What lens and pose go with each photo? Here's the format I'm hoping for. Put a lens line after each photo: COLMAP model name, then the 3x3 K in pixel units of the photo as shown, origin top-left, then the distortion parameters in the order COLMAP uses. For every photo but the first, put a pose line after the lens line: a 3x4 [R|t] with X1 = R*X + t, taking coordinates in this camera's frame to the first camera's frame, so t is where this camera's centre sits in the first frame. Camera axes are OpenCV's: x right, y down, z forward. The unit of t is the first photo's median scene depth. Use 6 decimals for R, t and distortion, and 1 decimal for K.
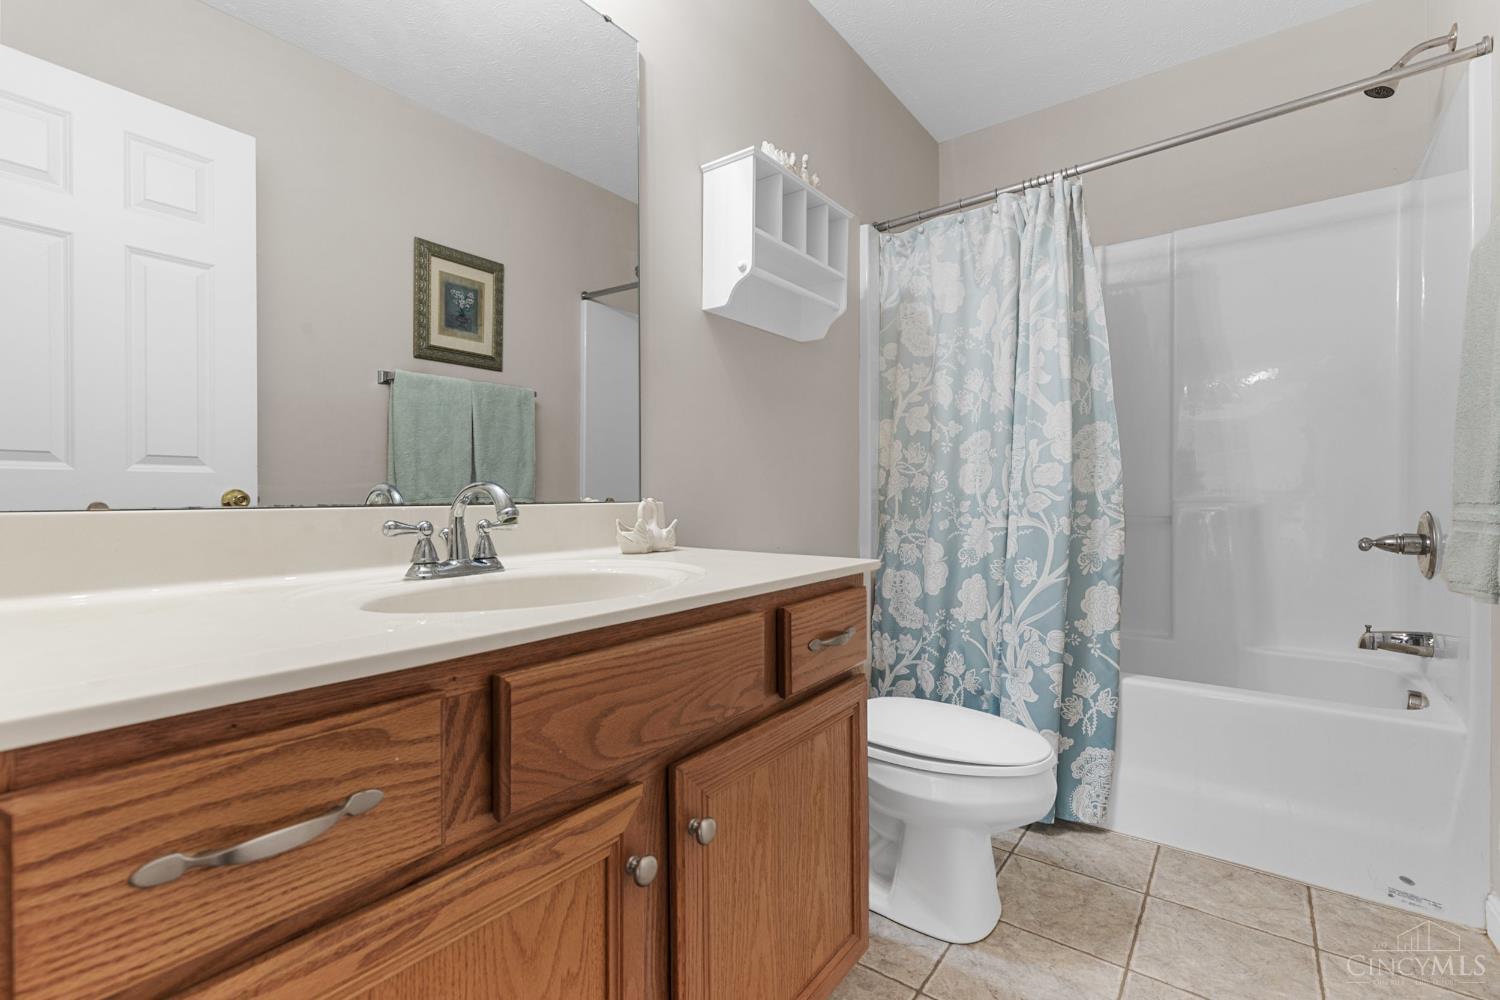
lens RADIAL K [[669.7, 0, 742.3], [0, 669.7, 493.5], [0, 0, 1]] dist [0.002964, -0.000193]
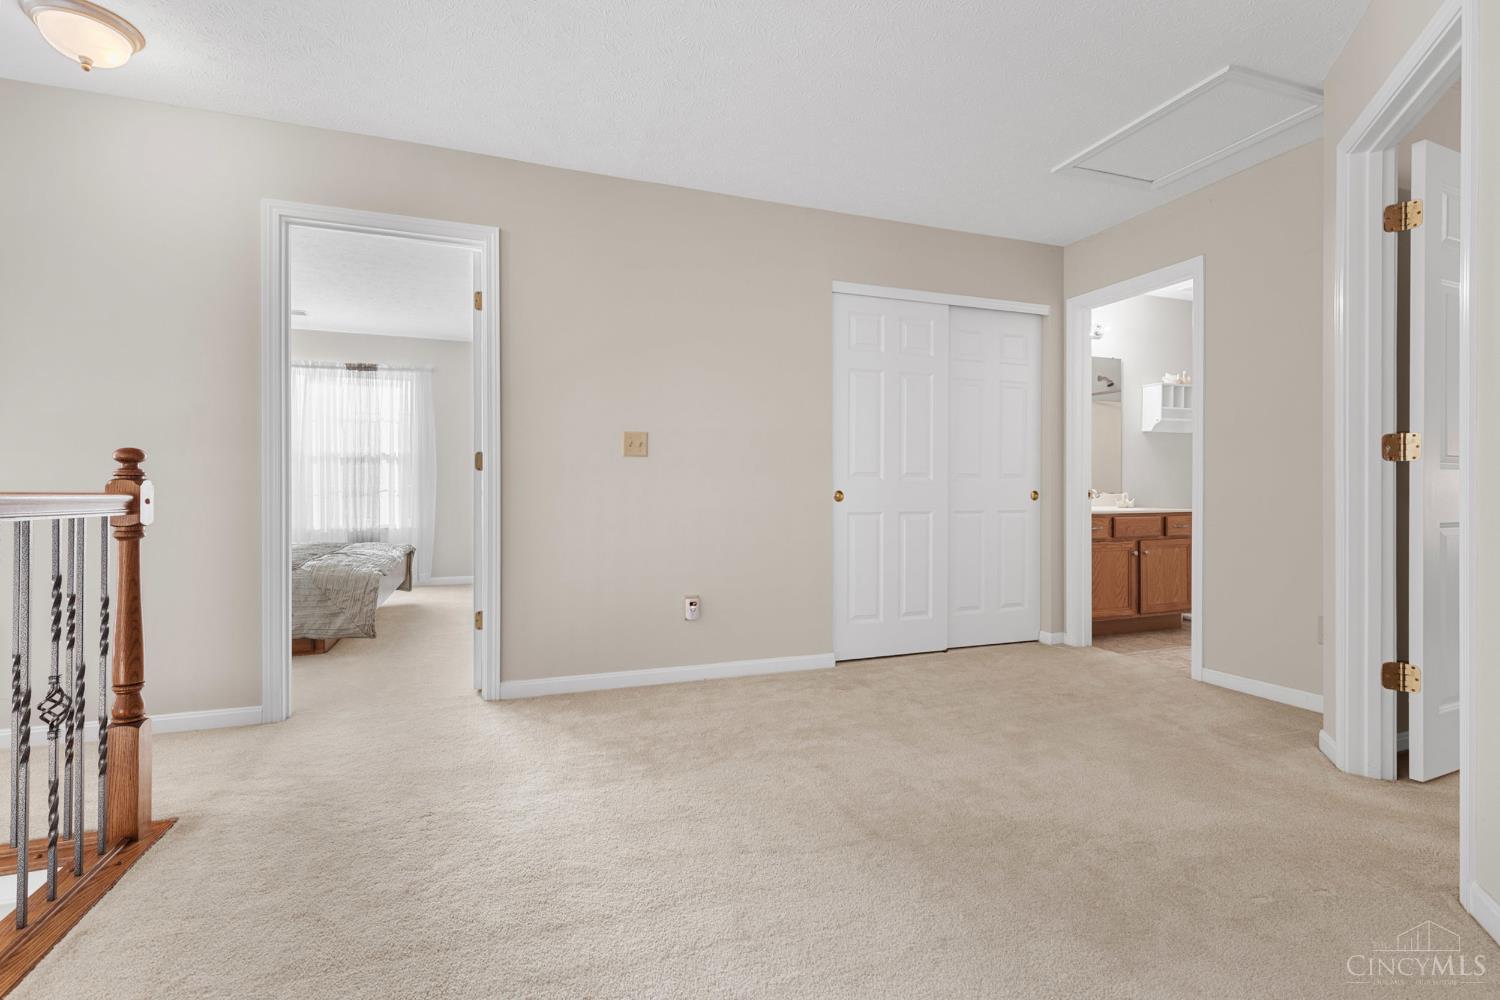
lens RADIAL K [[669.7, 0, 742.3], [0, 669.7, 493.5], [0, 0, 1]] dist [0.002964, -0.000193]
pose [[0.840198, 0.002520, -0.542273, 0.111162], [0.004679, 0.999918, 0.011896, -0.054102], [0.542259, -0.012532, 0.840118, -4.275742]]
